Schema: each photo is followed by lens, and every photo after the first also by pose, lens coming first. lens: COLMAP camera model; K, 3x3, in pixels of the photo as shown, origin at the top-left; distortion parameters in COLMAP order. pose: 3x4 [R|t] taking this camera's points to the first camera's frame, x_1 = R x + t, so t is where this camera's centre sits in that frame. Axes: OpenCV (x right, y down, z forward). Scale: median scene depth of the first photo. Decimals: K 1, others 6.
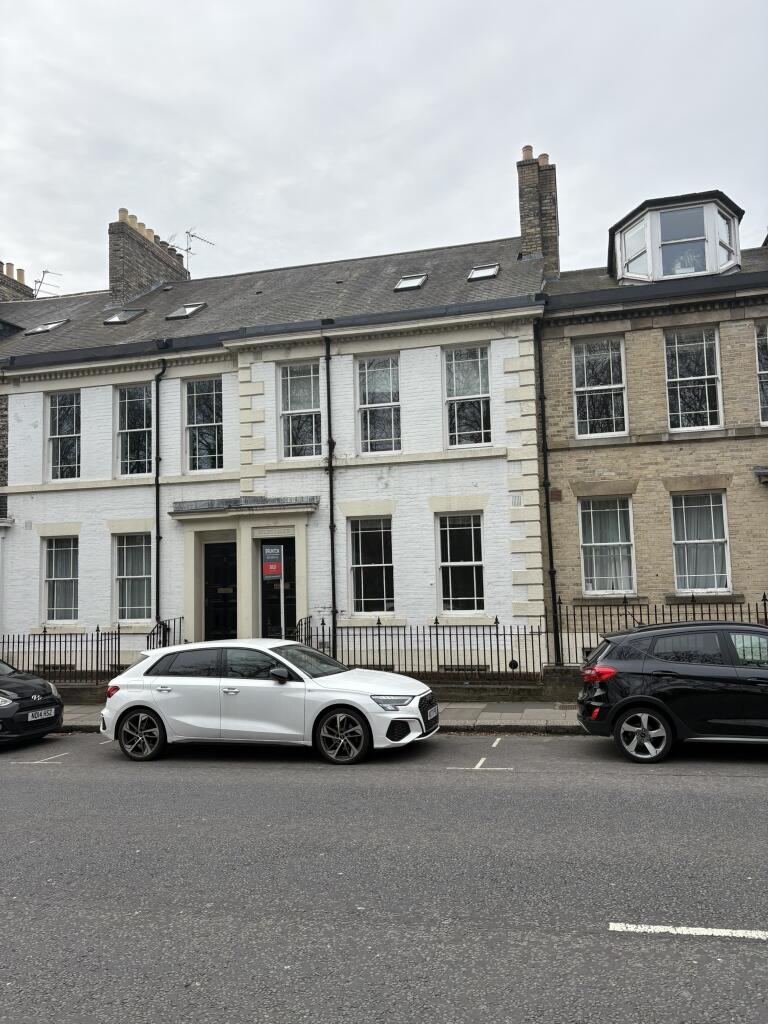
lens RADIAL K [[781.8, 0, 384.0], [0, 781.8, 512.0], [0, 0, 1]] dist [0.049513, -0.081901]
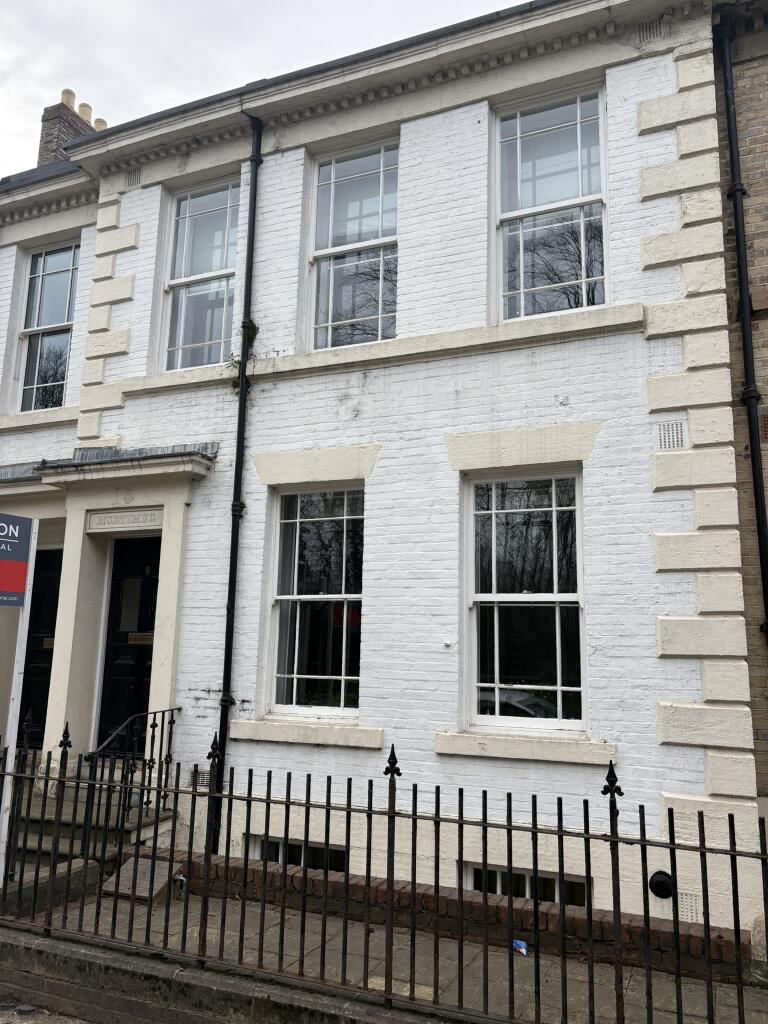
lens RADIAL K [[781.8, 0, 384.0], [0, 781.8, 512.0], [0, 0, 1]] dist [0.049513, -0.081901]
pose [[0.987235, 0.021155, -0.157858, 0.088307], [-0.037563, 0.994106, -0.101693, 0.064574], [0.154776, 0.106324, 0.982211, 0.579139]]
